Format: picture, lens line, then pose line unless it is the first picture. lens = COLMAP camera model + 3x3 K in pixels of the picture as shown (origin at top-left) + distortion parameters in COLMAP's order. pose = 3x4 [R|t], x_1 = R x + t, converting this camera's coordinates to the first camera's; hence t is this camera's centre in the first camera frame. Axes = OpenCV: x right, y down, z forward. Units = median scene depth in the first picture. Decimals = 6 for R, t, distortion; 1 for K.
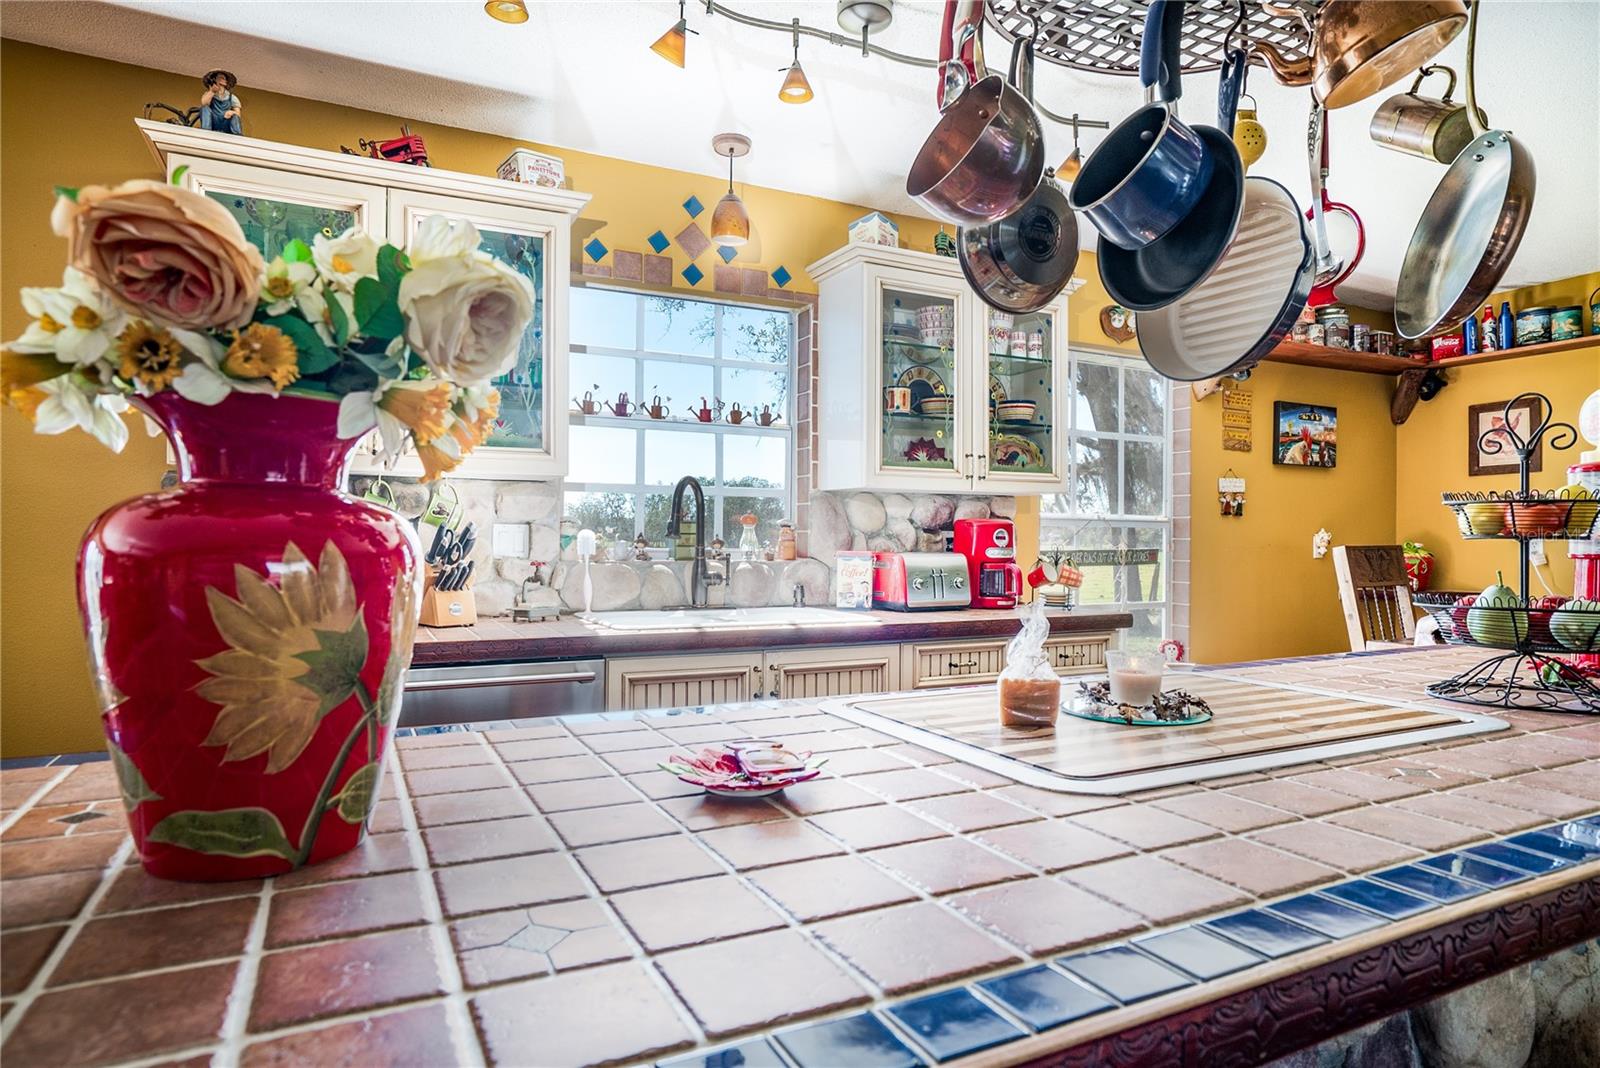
lens RADIAL K [[909.8, 0, 803.6], [0, 909.8, 541.2], [0, 0, 1]] dist [-0.042158, 0.039095]
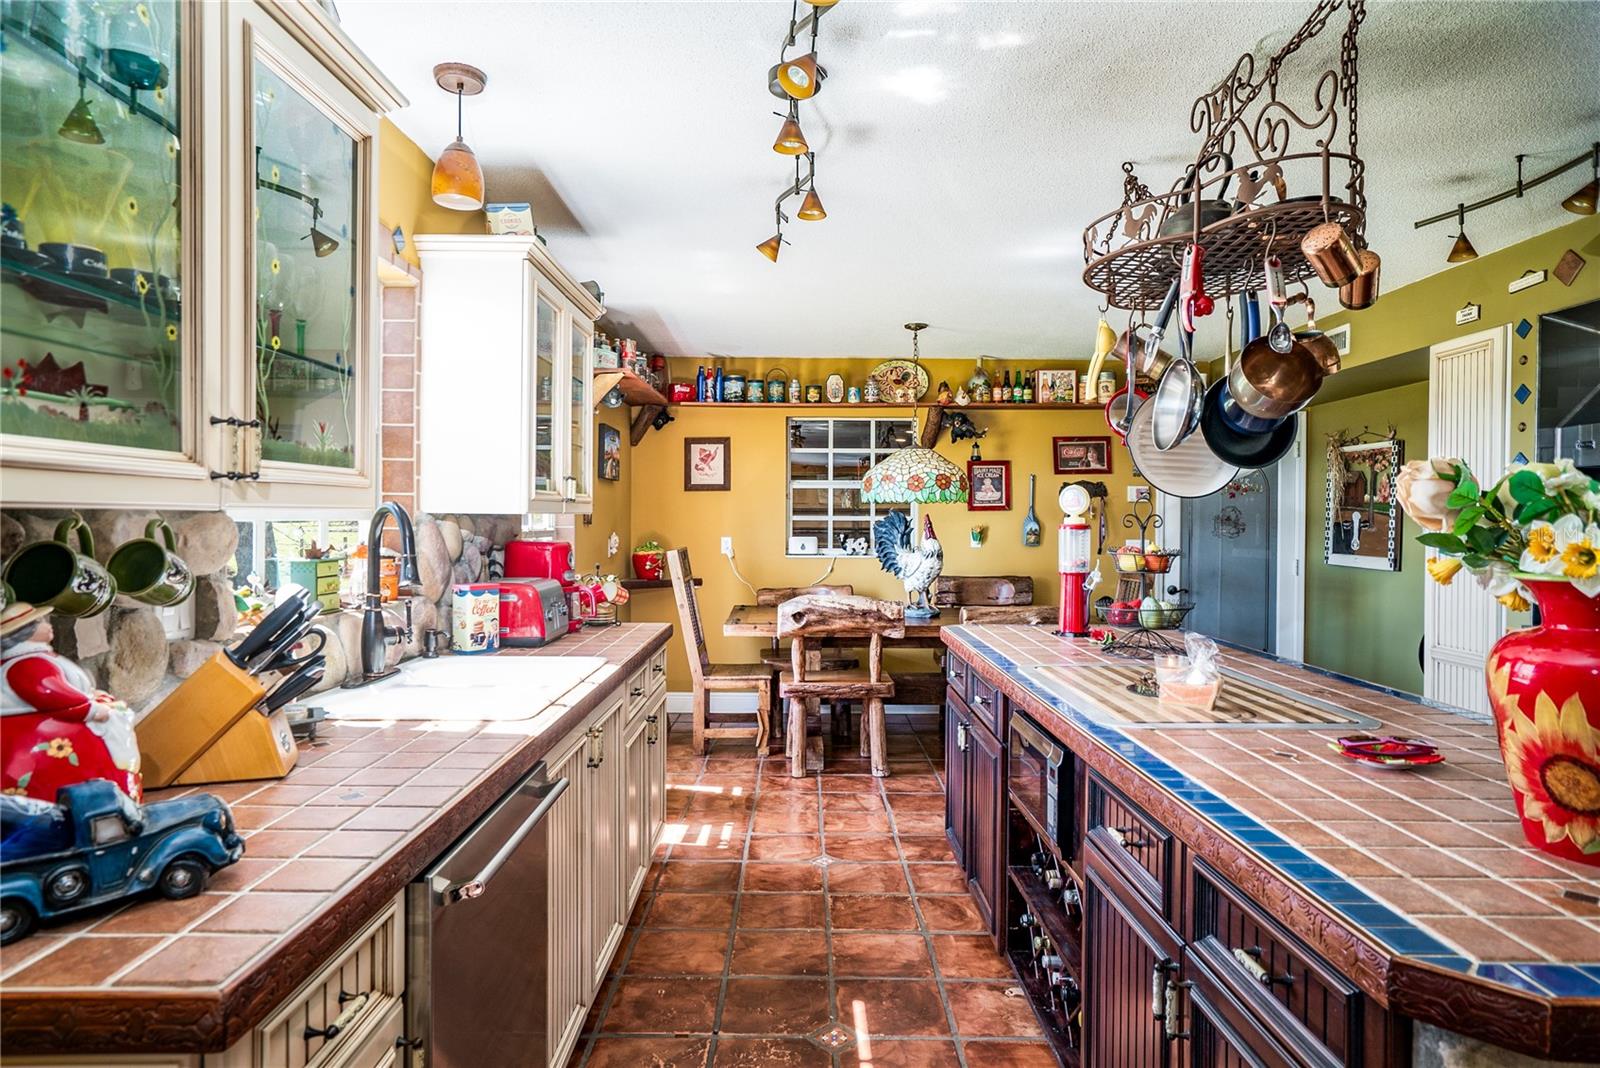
lens RADIAL K [[941.9, 0, 809.0], [0, 941.9, 530.0], [0, 0, 1]] dist [-0.000616, 0.001043]
pose [[0.435208, -0.014845, 0.900208, -0.594588], [-0.002542, 0.999840, 0.017717, -0.055613], [-0.900326, -0.009999, 0.435100, 0.321757]]
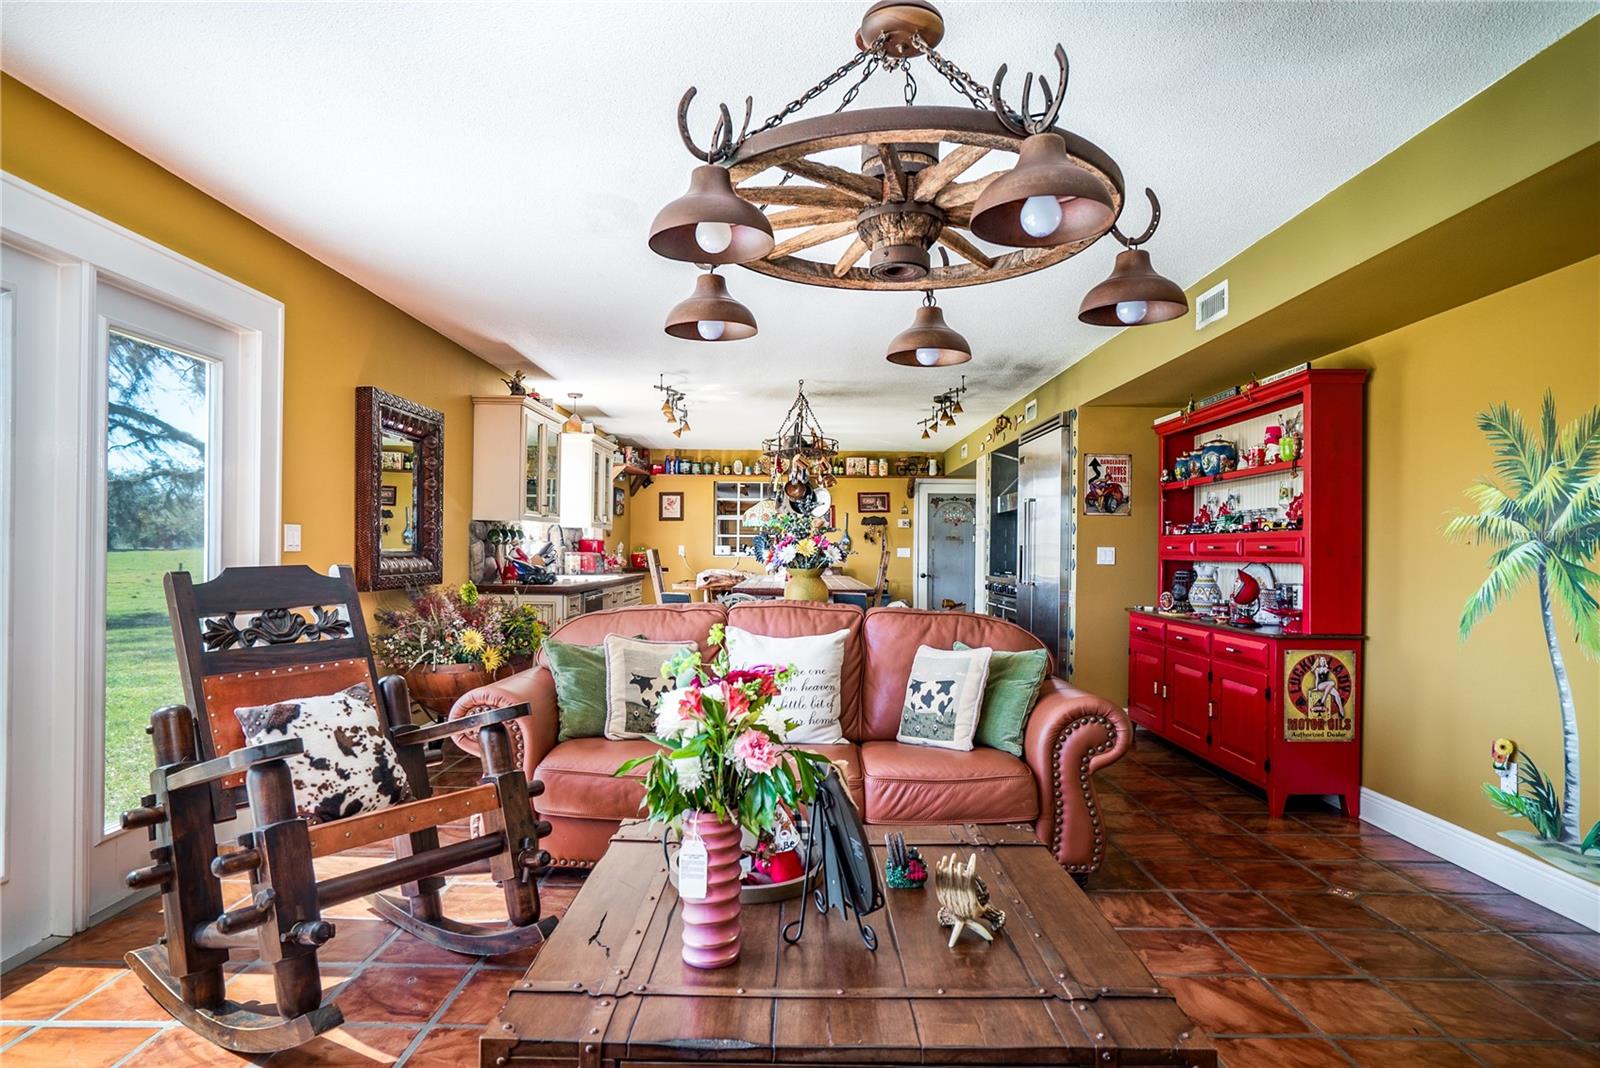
lens RADIAL K [[909.8, 0, 803.6], [0, 909.8, 541.2], [0, 0, 1]] dist [-0.042158, 0.039095]
pose [[0.441305, 0.006432, 0.897334, -1.834890], [-0.007435, 0.999966, -0.003511, -0.014612], [-0.897326, -0.005122, 0.441338, -0.633906]]
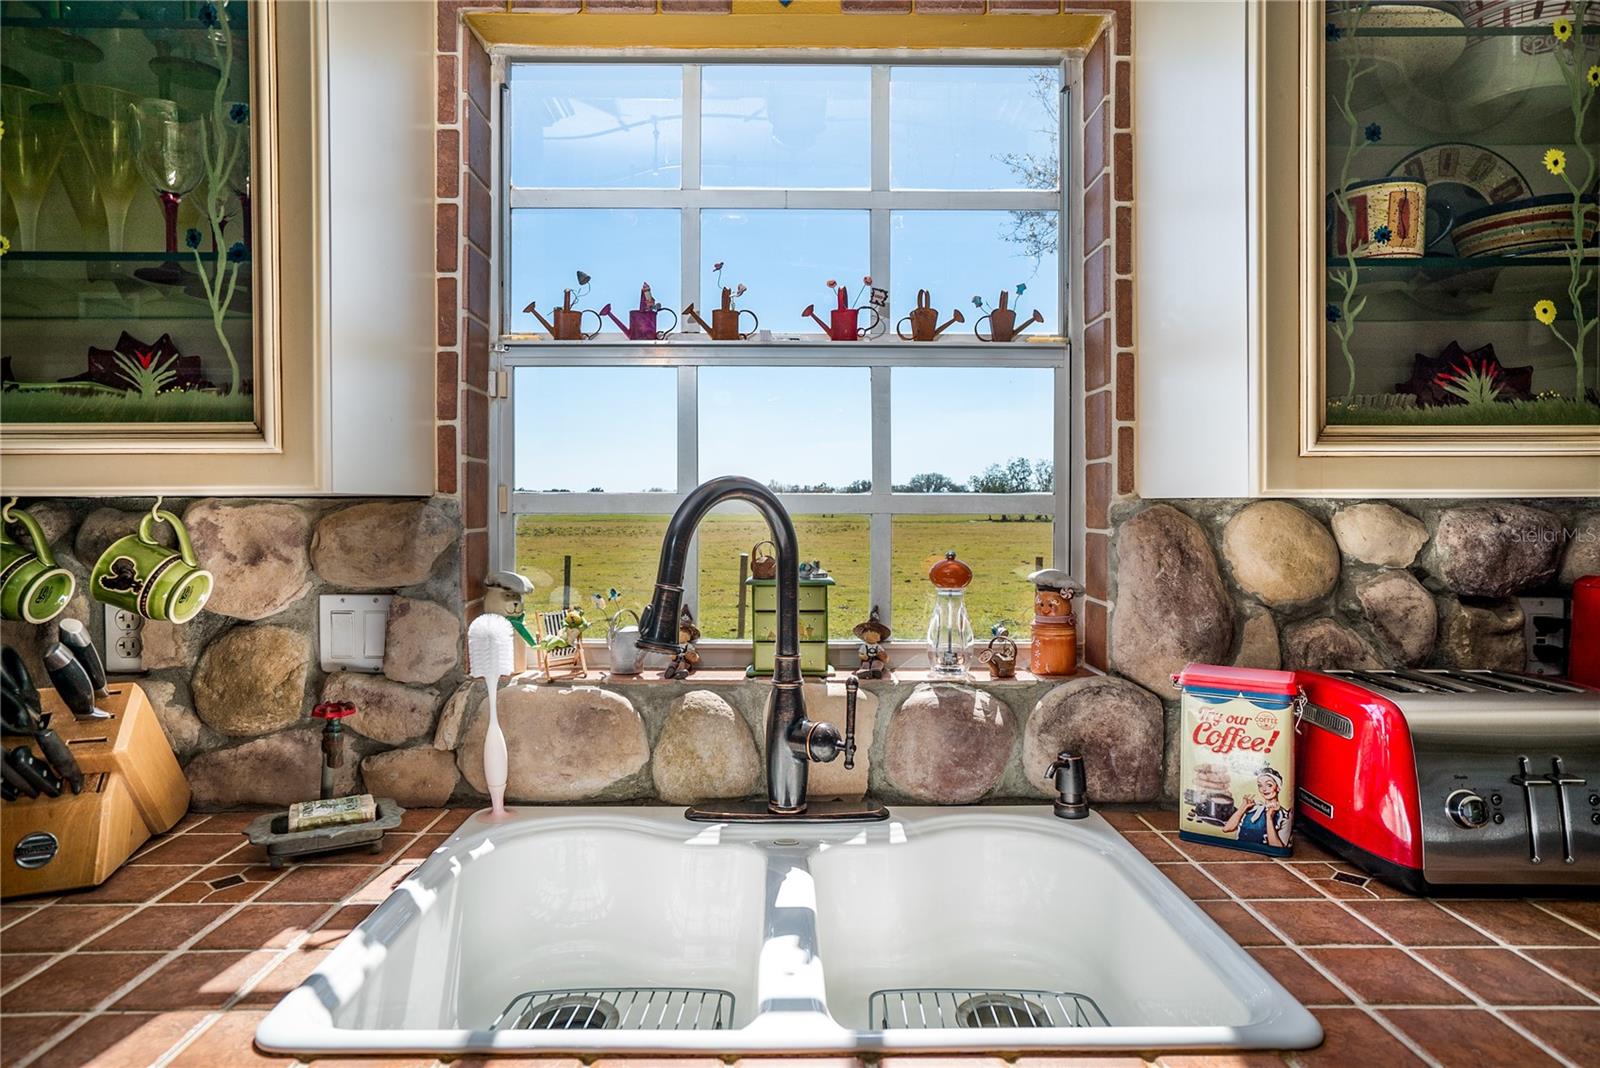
lens RADIAL K [[924.9, 0, 796.9], [0, 924.9, 510.1], [0, 0, 1]] dist [-0.026886, 0.033621]
pose [[0.901657, -0.005474, -0.432417, 0.055869], [0.004140, 0.999983, -0.004027, -0.049885], [0.432432, 0.001841, 0.901665, 0.590937]]
